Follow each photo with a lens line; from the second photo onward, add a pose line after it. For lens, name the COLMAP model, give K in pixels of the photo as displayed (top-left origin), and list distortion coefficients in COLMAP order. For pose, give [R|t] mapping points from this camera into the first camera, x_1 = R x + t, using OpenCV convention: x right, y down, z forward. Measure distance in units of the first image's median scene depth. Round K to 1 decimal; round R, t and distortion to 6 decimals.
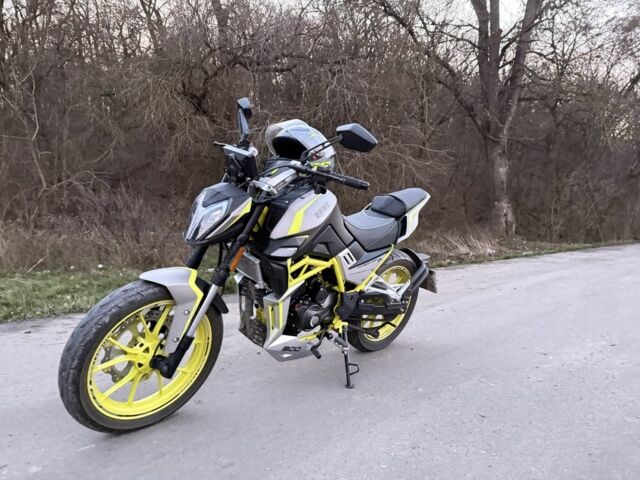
lens RADIAL K [[436.5, 0, 316.6], [0, 436.5, 234.4], [0, 0, 1]] dist [-0.000707, -0.001661]
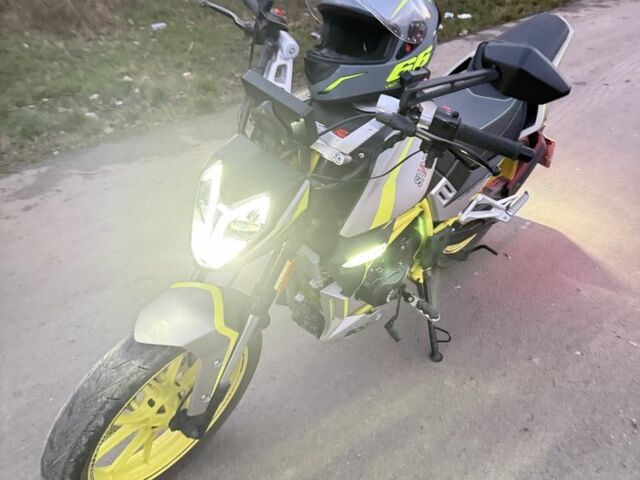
lens RADIAL K [[581.0, 0, 322.1], [0, 581.0, 248.1], [0, 0, 1]] dist [0.010651, -0.006970]
pose [[0.998549, -0.052052, 0.013799, -0.119431], [0.038673, 0.871484, 0.488897, -0.292950], [-0.037474, -0.487654, 0.872232, 0.280866]]
